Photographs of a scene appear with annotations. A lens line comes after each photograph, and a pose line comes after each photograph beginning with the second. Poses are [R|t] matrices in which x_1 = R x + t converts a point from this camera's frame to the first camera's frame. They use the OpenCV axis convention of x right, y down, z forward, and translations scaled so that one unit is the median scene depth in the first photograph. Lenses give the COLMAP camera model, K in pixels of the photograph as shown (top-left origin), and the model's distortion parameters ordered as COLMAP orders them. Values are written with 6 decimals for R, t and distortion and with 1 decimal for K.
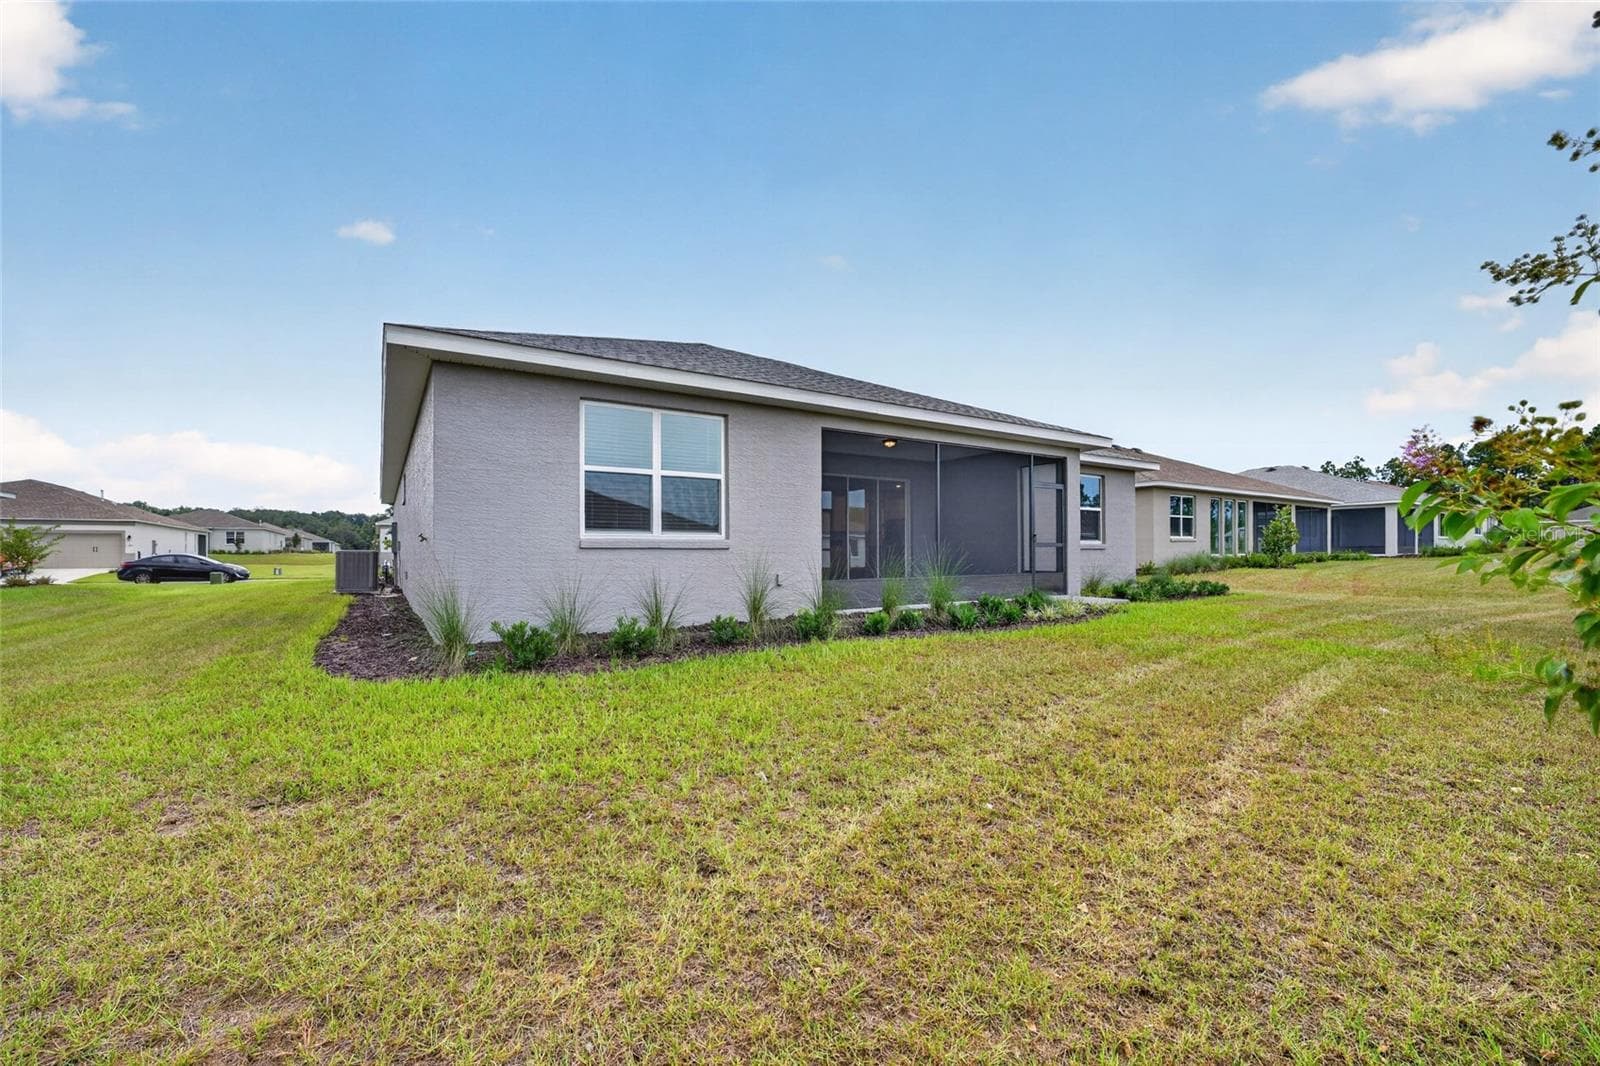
lens RADIAL K [[663.2, 0, 800.9], [0, 663.2, 547.7], [0, 0, 1]] dist [-0.028586, -0.000028]
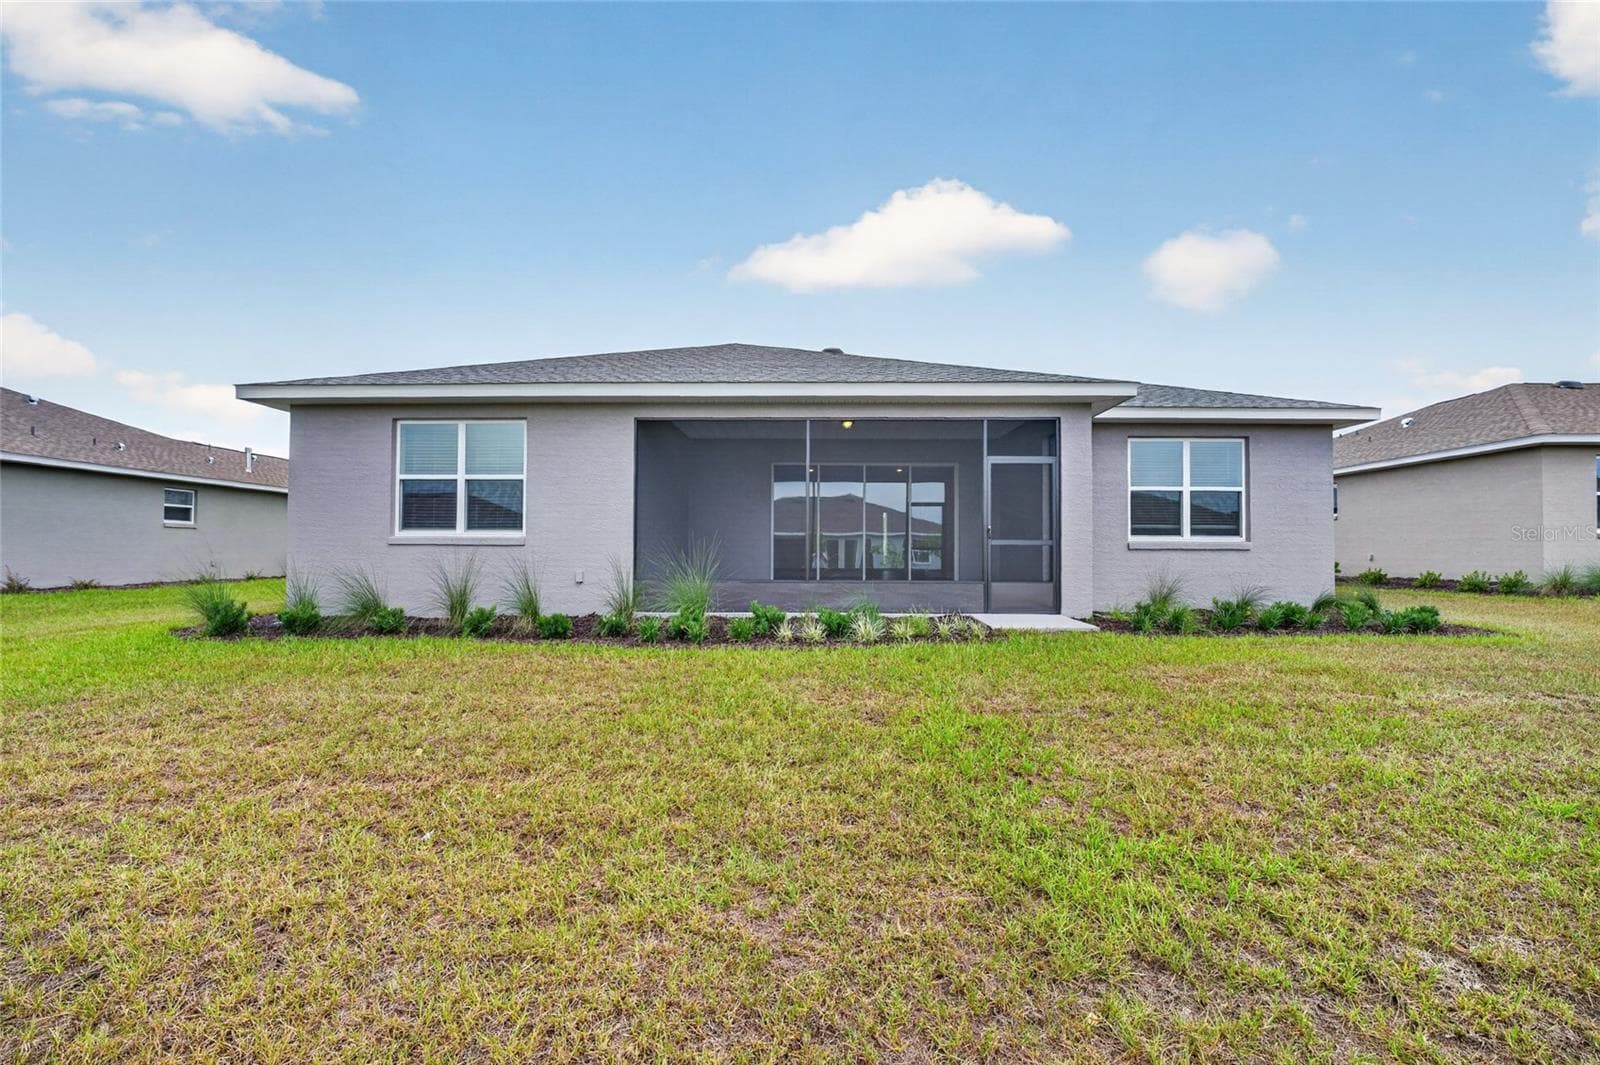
lens RADIAL K [[663.2, 0, 800.9], [0, 663.2, 547.2], [0, 0, 1]] dist [-0.028586, -0.000028]
pose [[0.815599, 0.008026, -0.578563, 0.805486], [-0.006216, 0.999968, 0.005109, -0.003344], [0.578585, -0.000570, 0.815622, 0.377789]]
